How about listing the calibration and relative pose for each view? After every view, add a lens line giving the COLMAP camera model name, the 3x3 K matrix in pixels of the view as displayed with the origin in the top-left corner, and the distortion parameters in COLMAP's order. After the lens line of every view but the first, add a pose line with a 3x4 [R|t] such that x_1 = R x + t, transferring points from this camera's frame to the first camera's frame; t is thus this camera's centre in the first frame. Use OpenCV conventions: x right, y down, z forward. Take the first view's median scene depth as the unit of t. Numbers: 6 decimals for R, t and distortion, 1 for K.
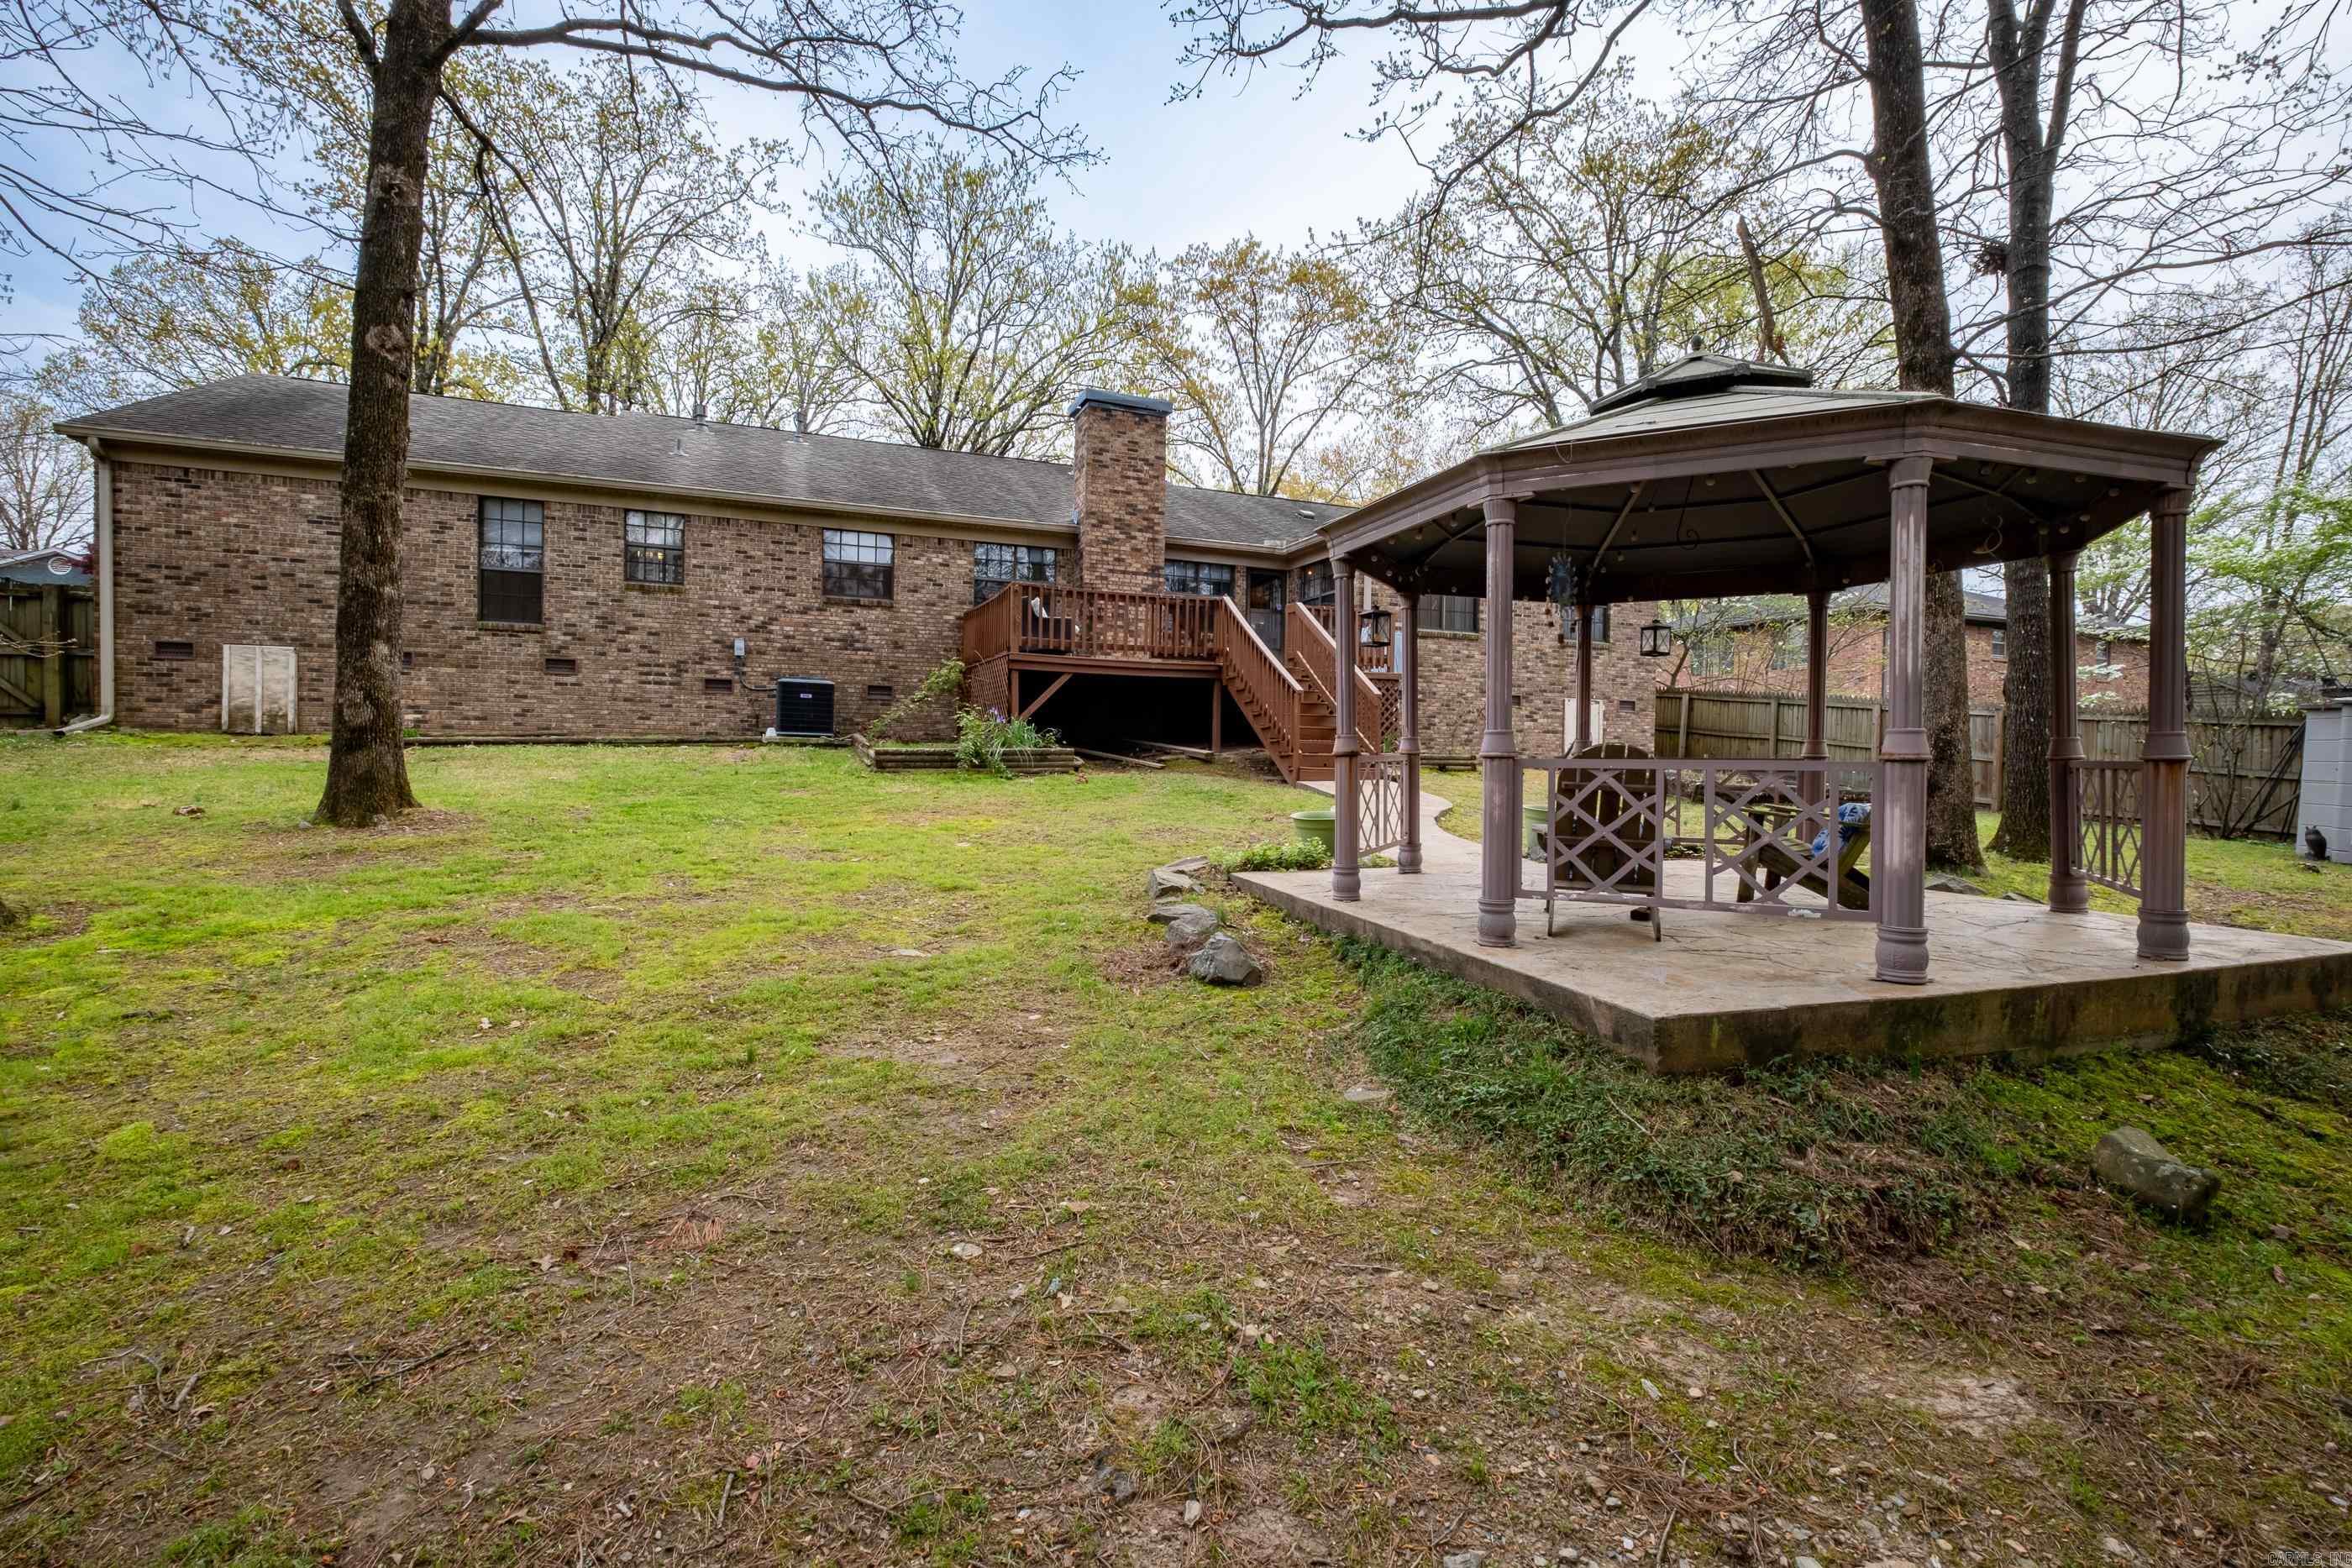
lens RADIAL K [[1044.6, 0, 1186.3], [0, 1044.6, 767.3], [0, 0, 1]] dist [0.002348, 0.000534]
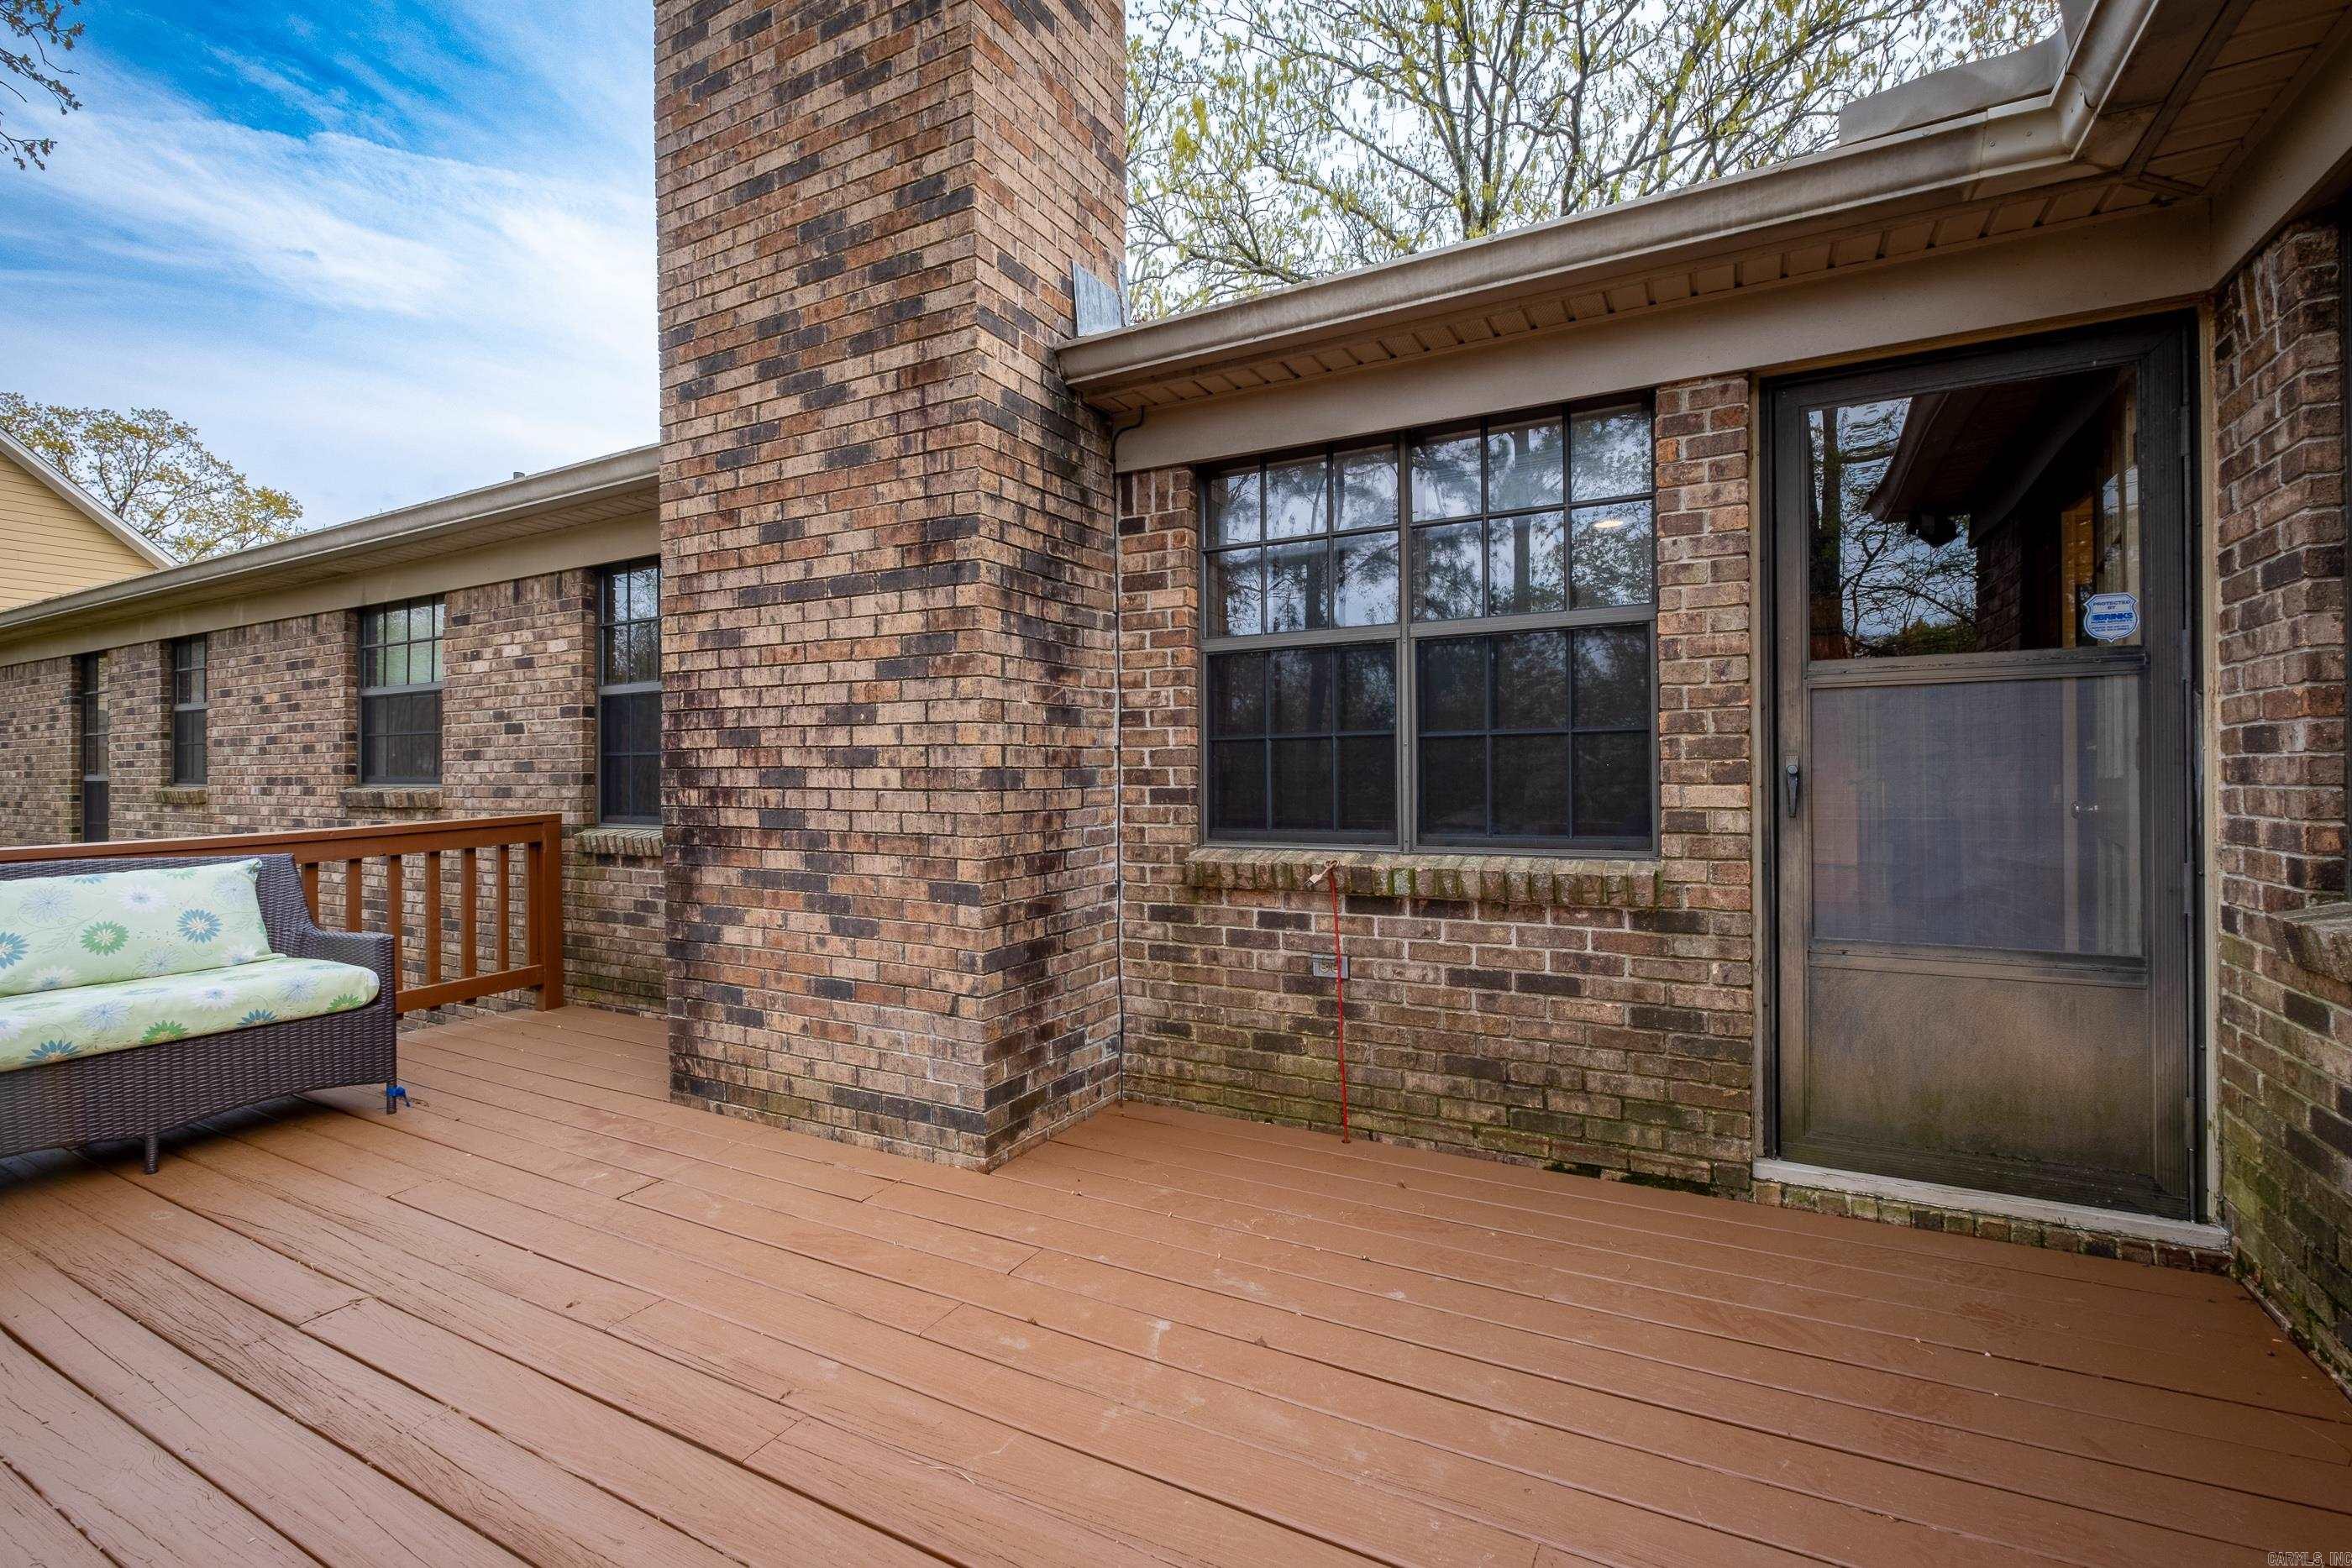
lens RADIAL K [[1044.6, 0, 1186.3], [0, 1044.6, 767.3], [0, 0, 1]] dist [0.002348, 0.000534]
pose [[0.630088, -0.025604, -0.776101, 0.162249], [0.005688, 0.999582, -0.028359, -0.187205], [0.776503, 0.013454, 0.629970, 1.173391]]
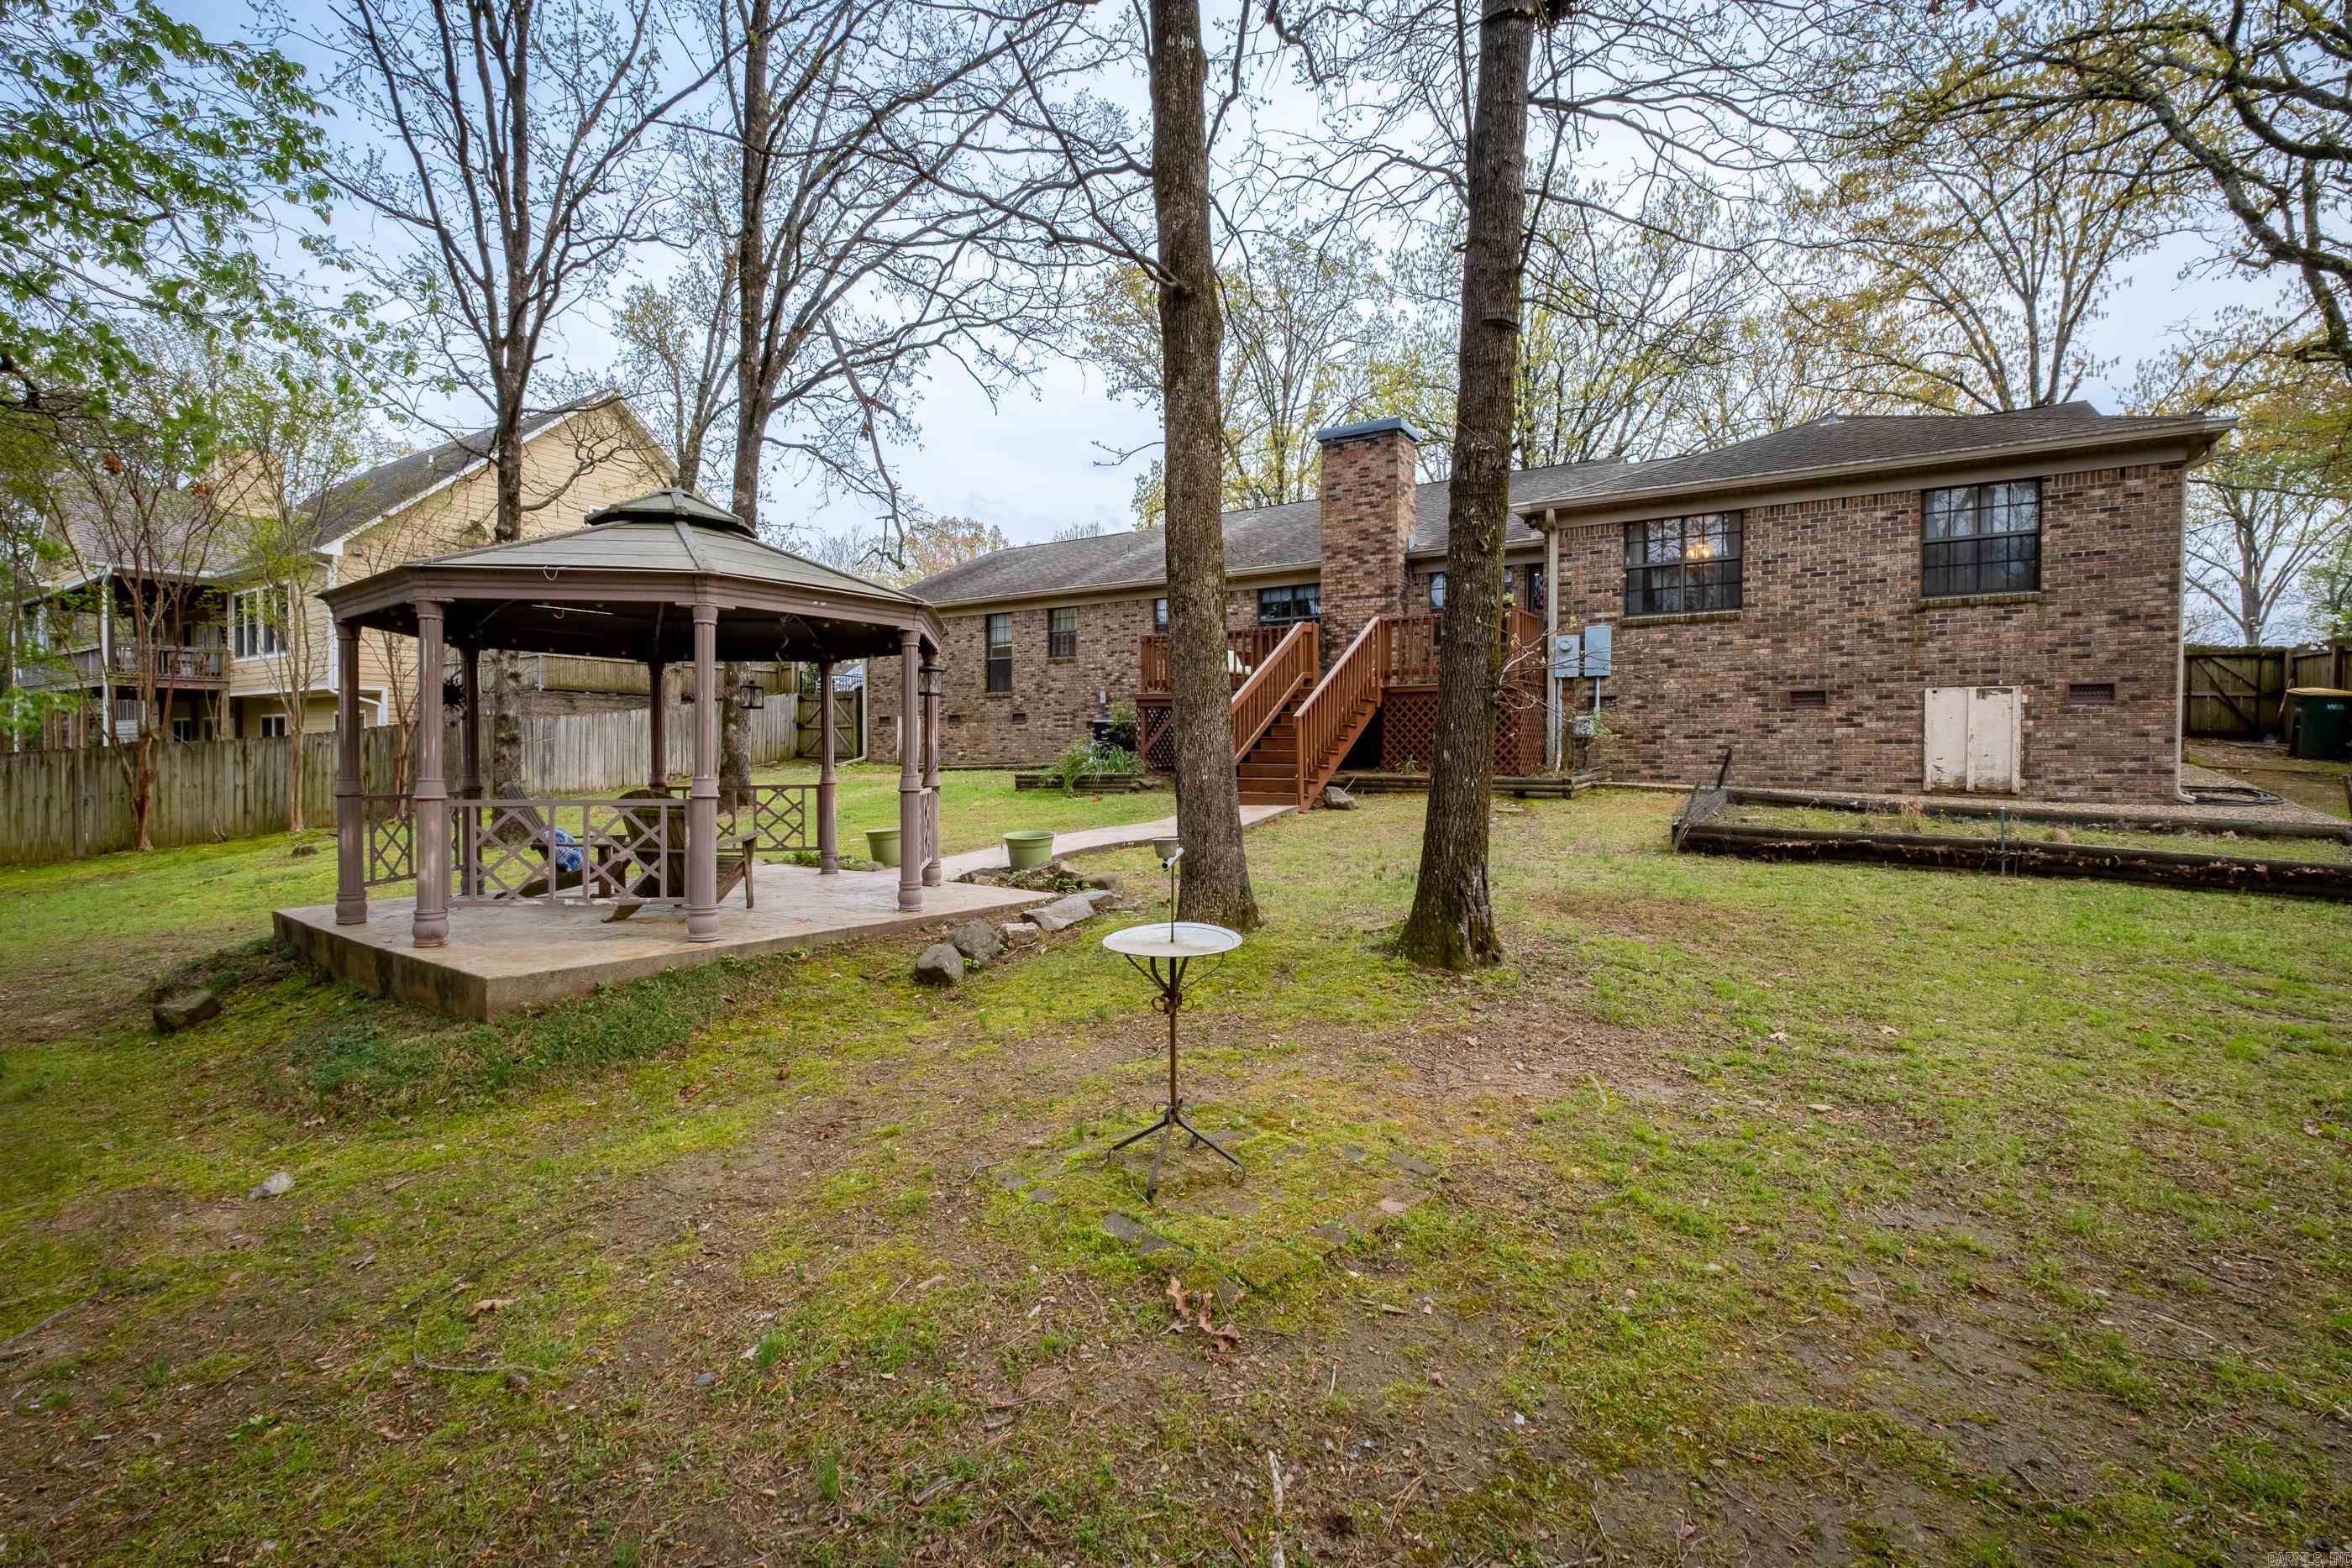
lens RADIAL K [[1044.6, 0, 1186.3], [0, 1044.6, 767.3], [0, 0, 1]] dist [0.002348, 0.000534]
pose [[0.580374, -0.004423, -0.814338, 0.847821], [-0.002134, 0.999974, -0.006952, -0.015964], [0.814347, 0.005773, 0.580350, 0.338514]]
